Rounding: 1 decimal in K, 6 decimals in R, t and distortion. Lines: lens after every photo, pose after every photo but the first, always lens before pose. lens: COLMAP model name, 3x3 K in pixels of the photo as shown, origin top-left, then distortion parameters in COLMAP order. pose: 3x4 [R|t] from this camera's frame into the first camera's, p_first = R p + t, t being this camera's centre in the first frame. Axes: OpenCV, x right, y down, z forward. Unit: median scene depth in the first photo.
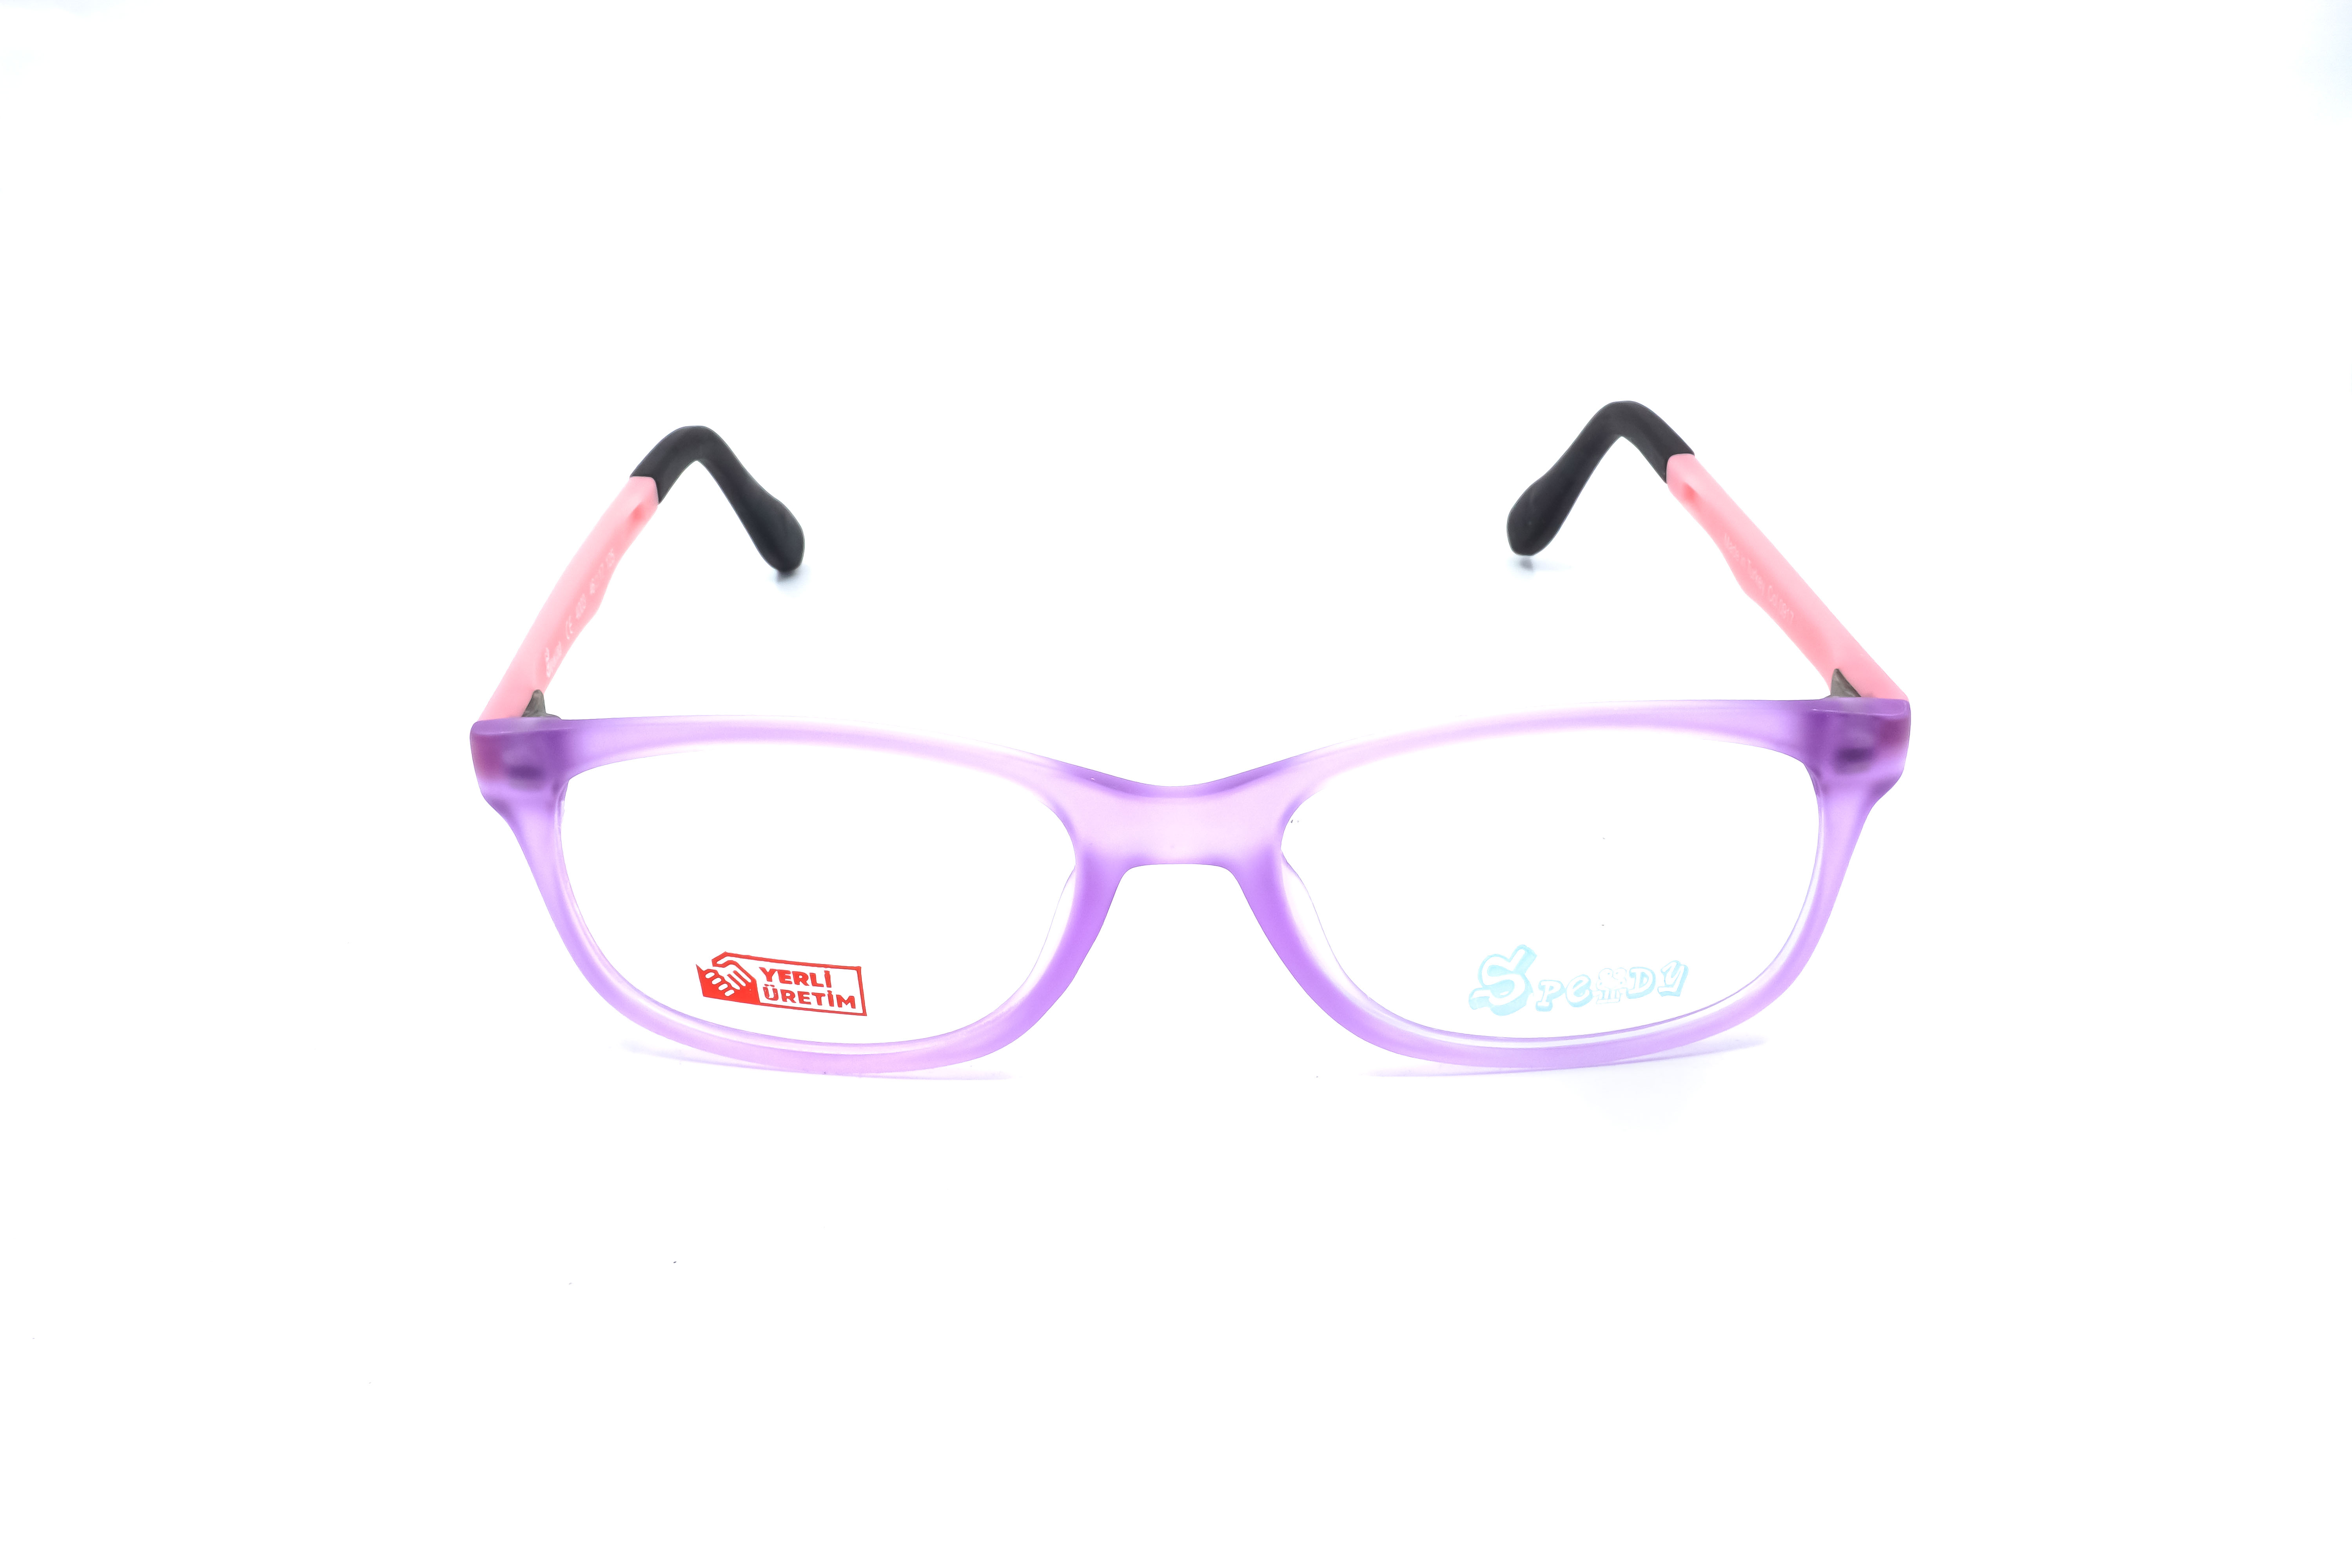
lens RADIAL K [[2437.0, 0, 1186.0], [0, 2437.0, 770.8], [0, 0, 1]] dist [-0.020260, 0.004231]
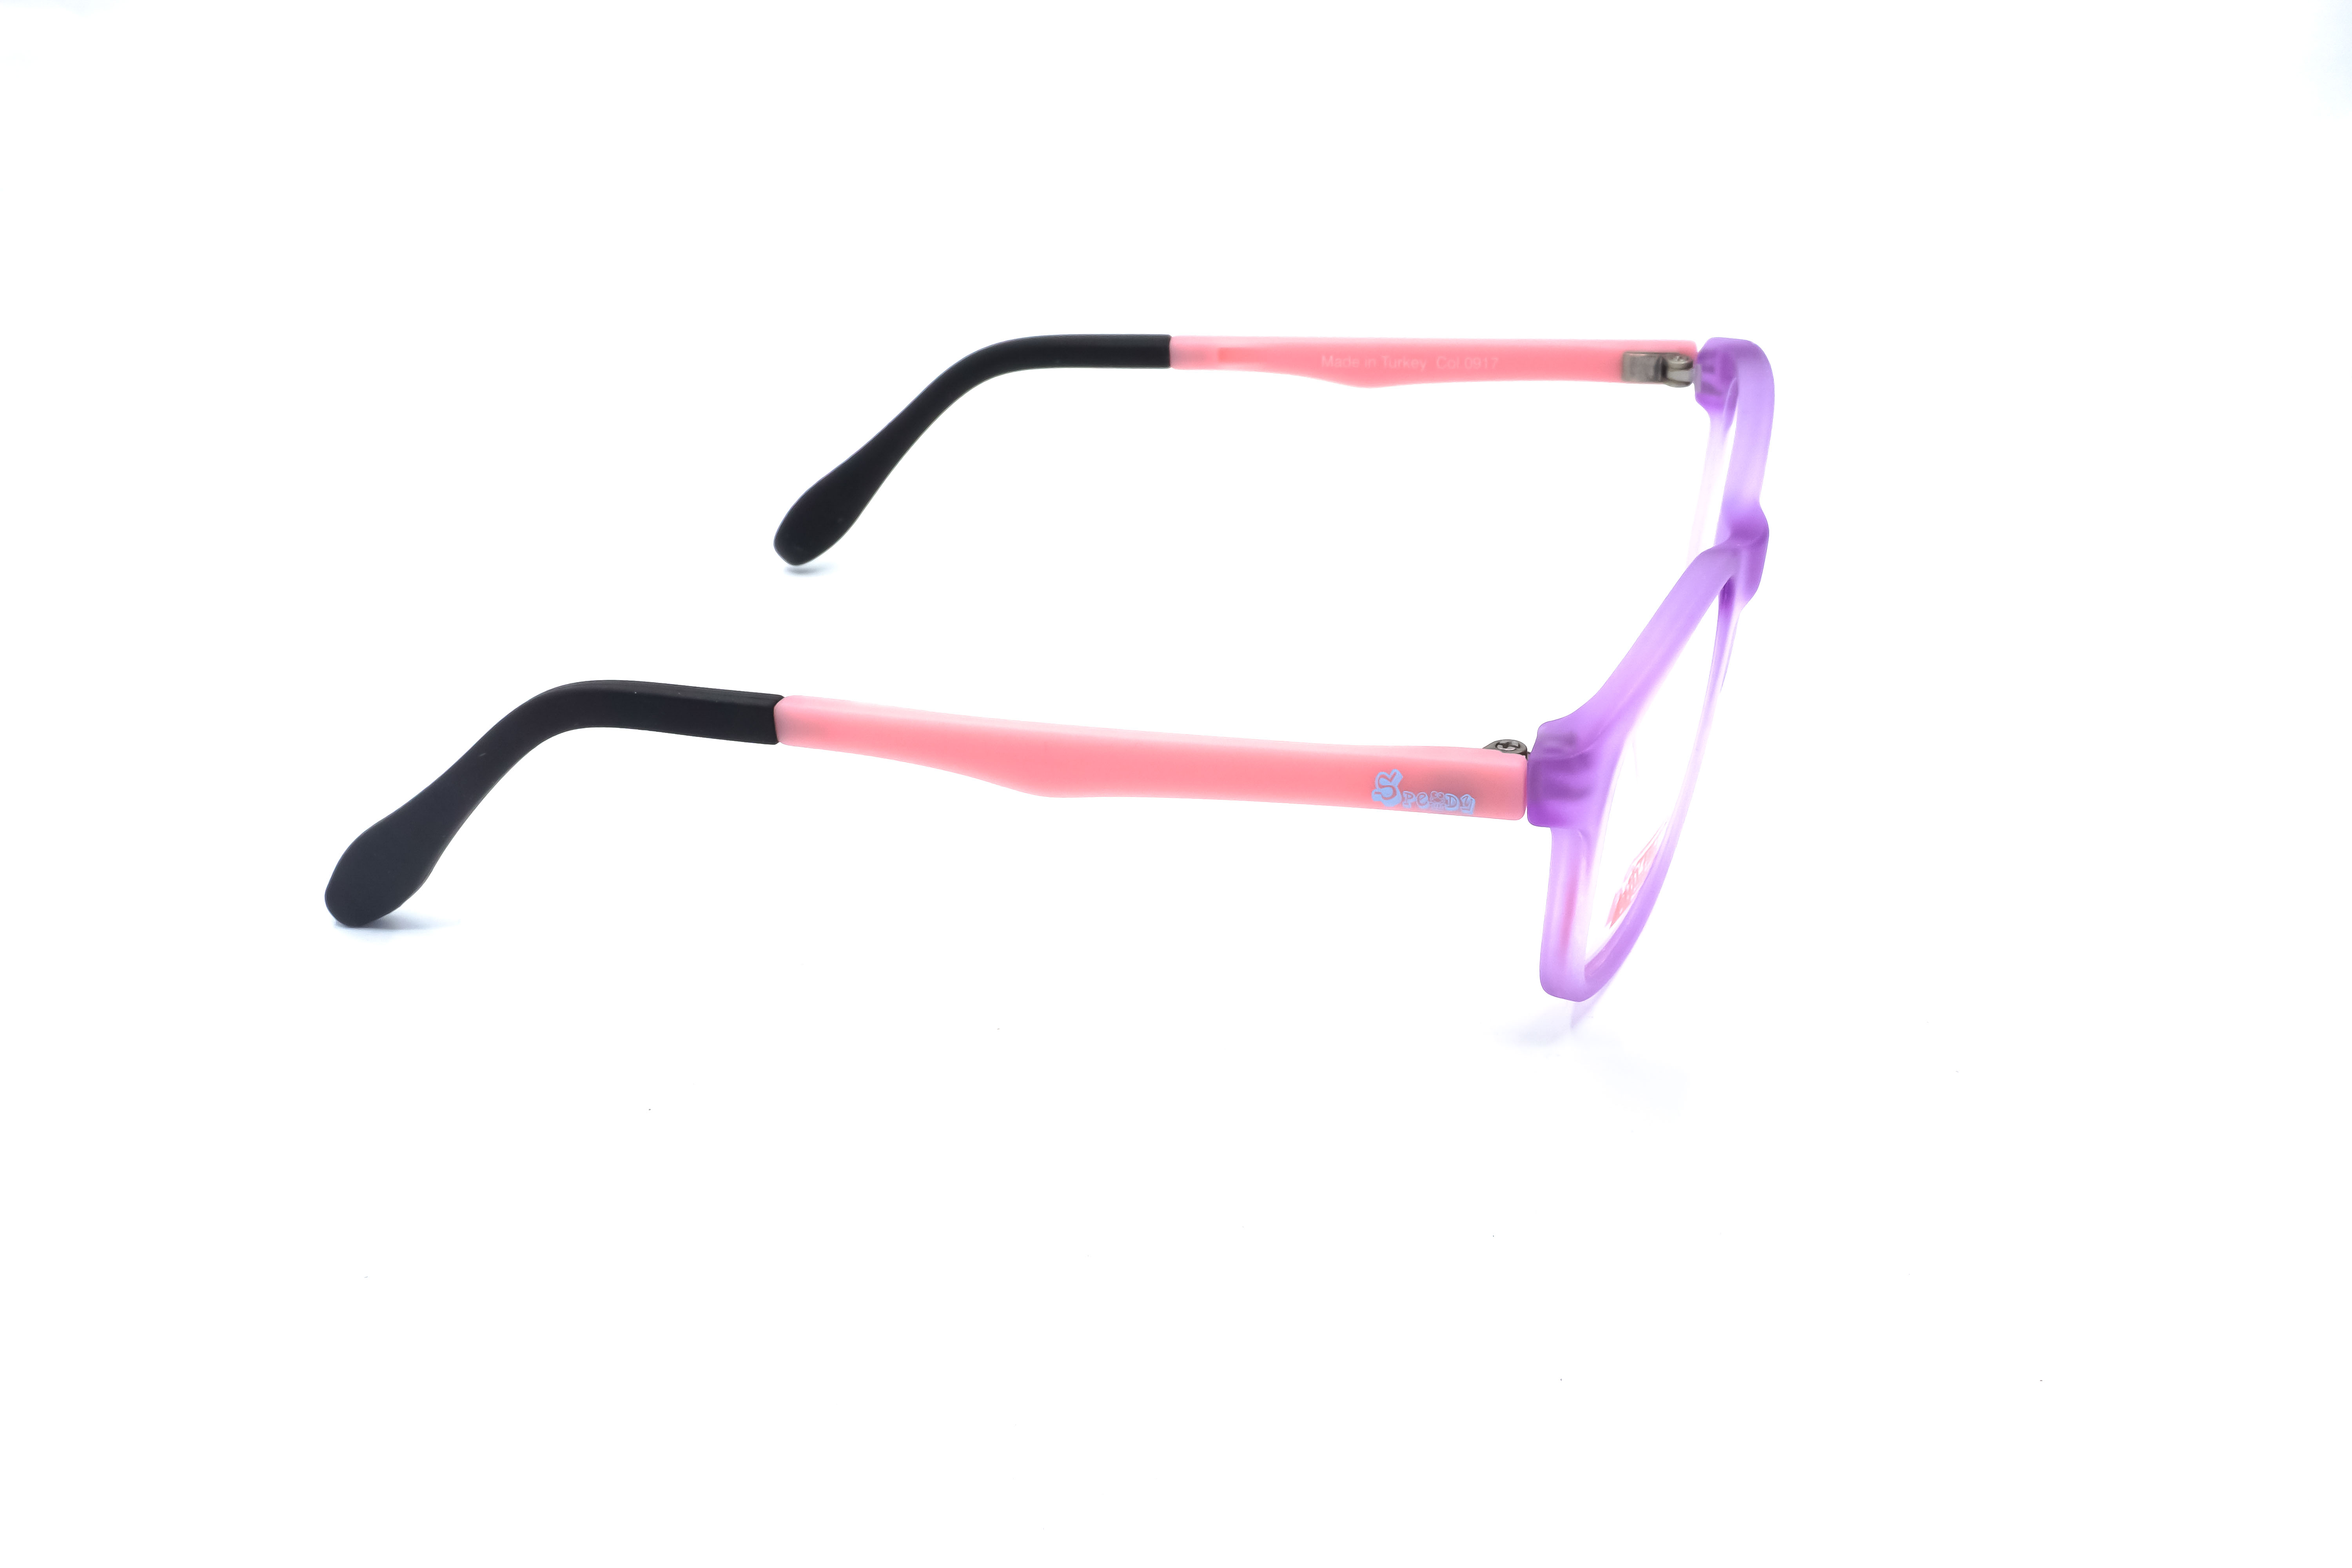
lens RADIAL K [[2385.5, 0, 1229.1], [0, 2385.5, 775.4], [0, 0, 1]] dist [0.009607, 0.005649]
pose [[0.252277, -0.409769, 0.876611, -1.117160], [0.444157, 0.853879, 0.271320, -0.313425], [-0.859698, 0.320905, 0.397416, 0.732568]]
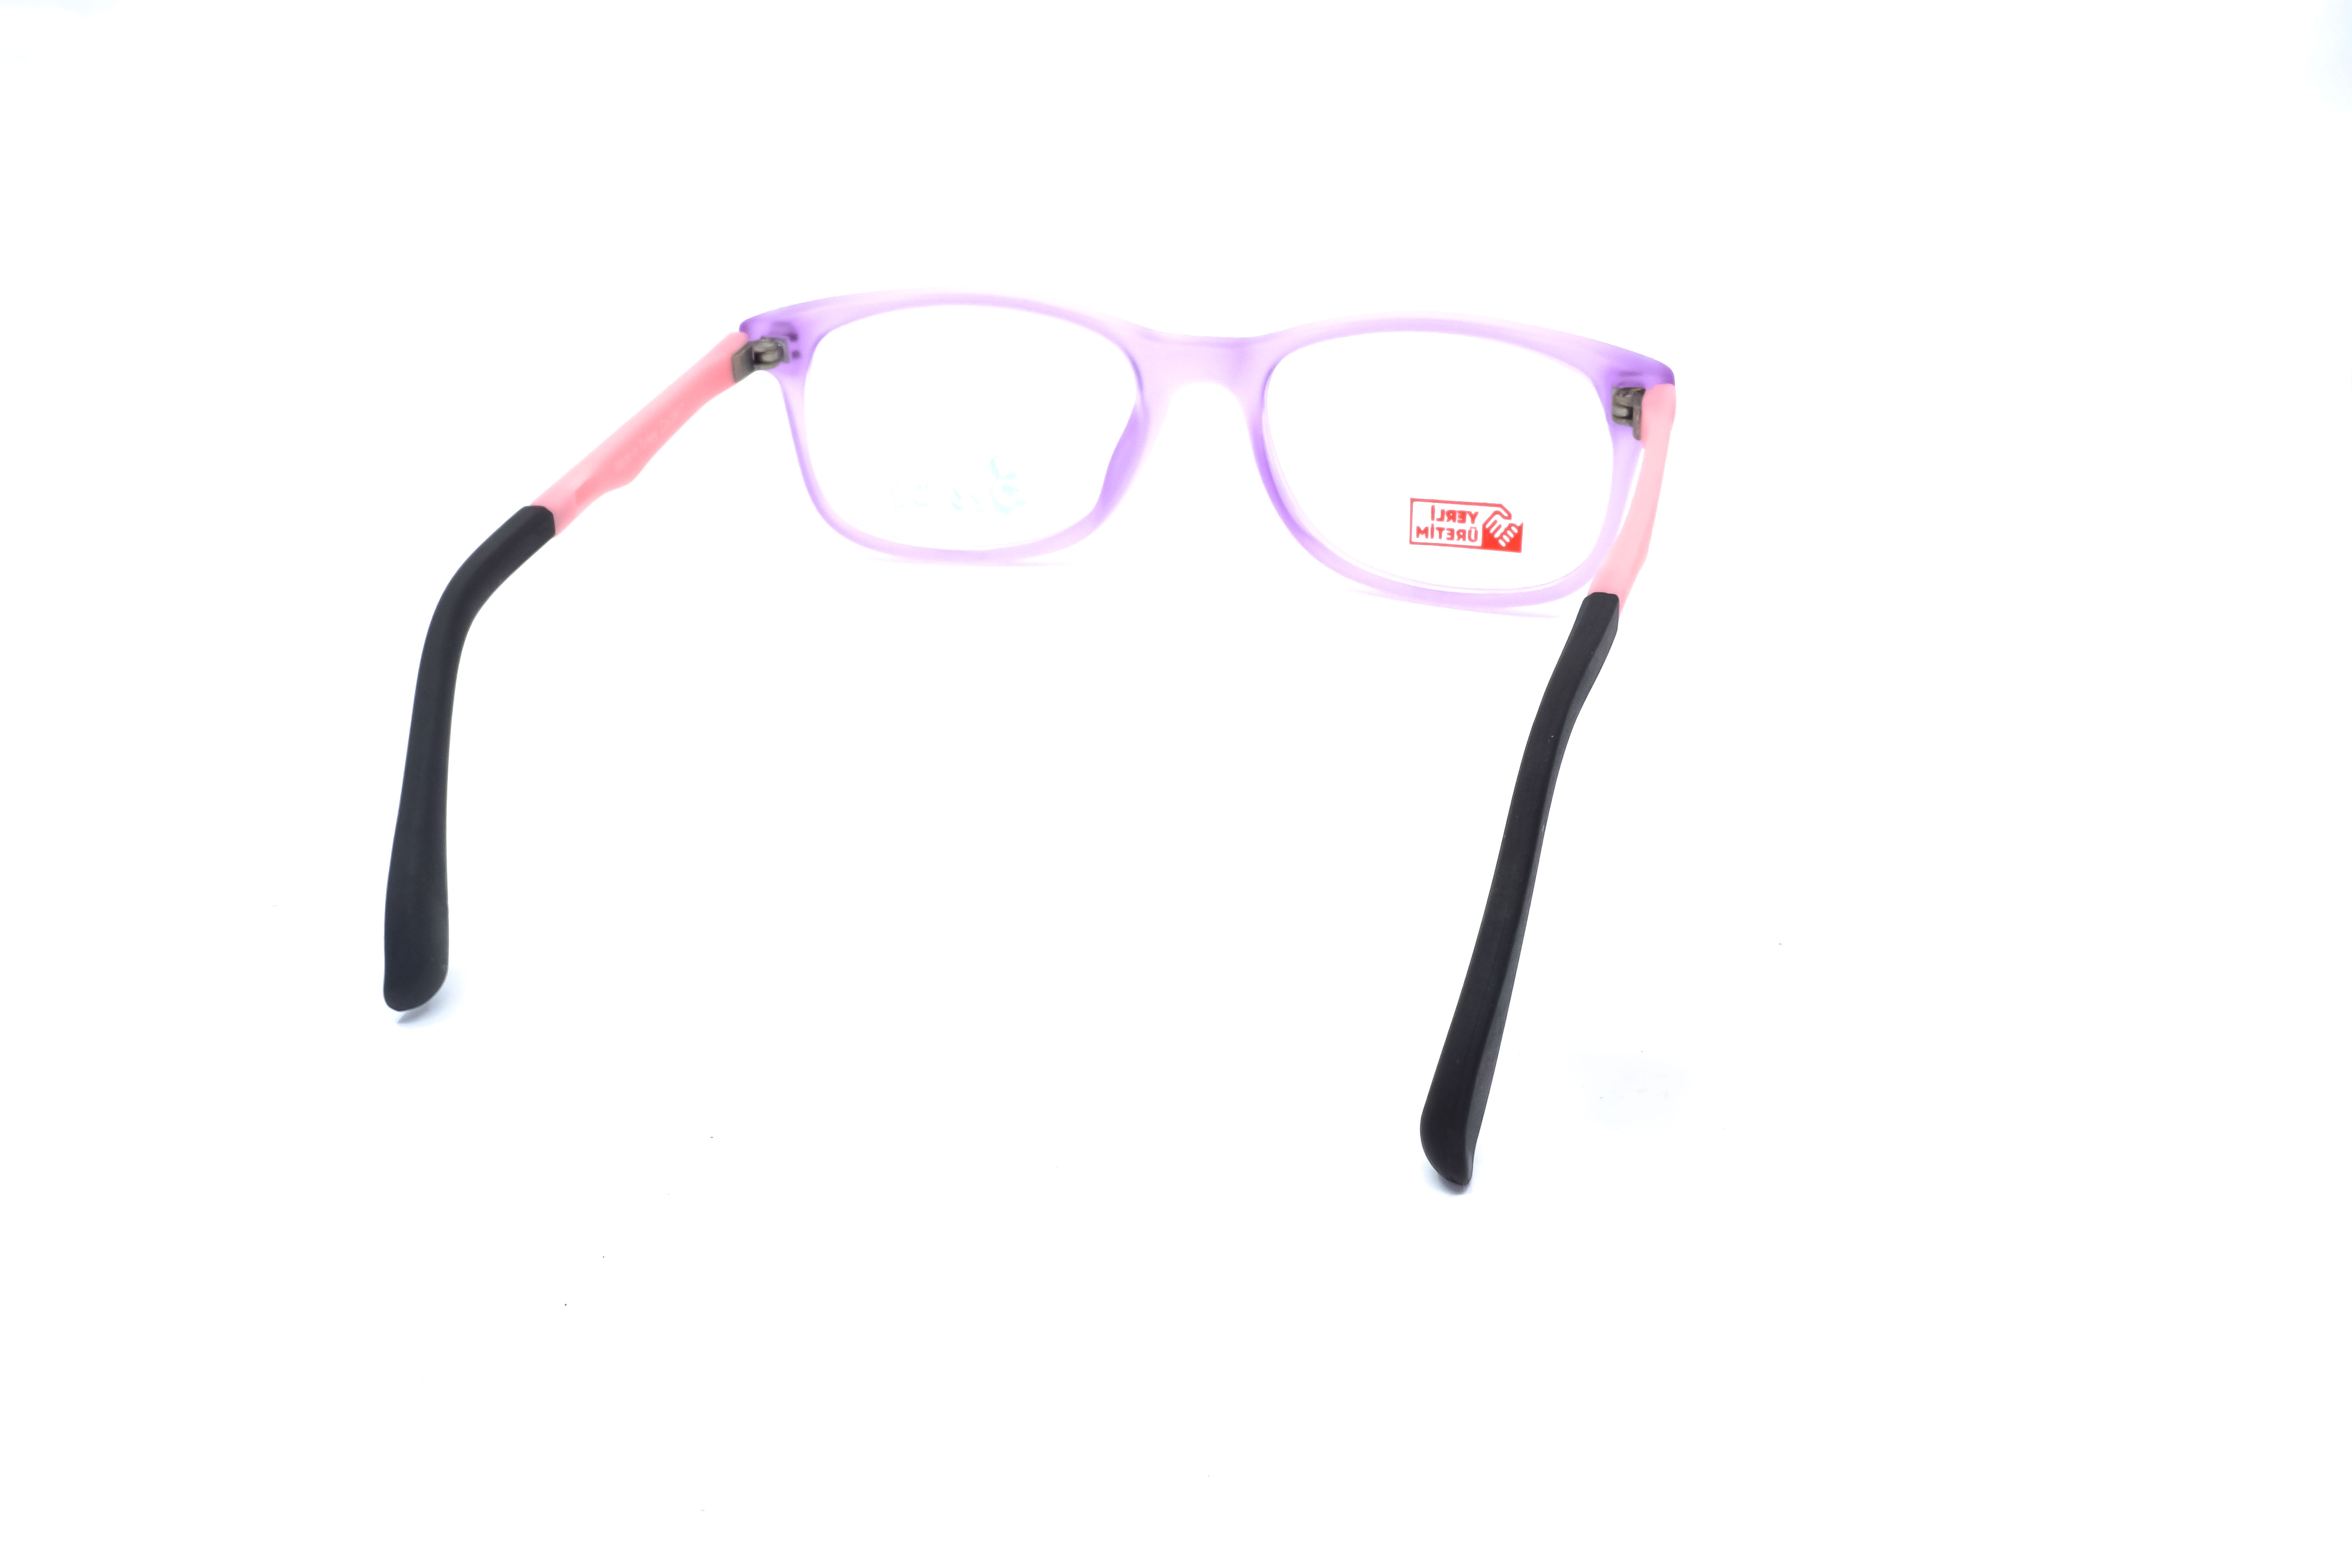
lens RADIAL K [[2437.0, 0, 1186.0], [0, 2437.0, 770.8], [0, 0, 1]] dist [-0.020260, 0.004231]
pose [[-0.967970, -0.054797, 0.245011, -0.376148], [0.158078, 0.625144, 0.764334, -0.974899], [-0.195051, 0.778583, -0.596459, 2.037305]]
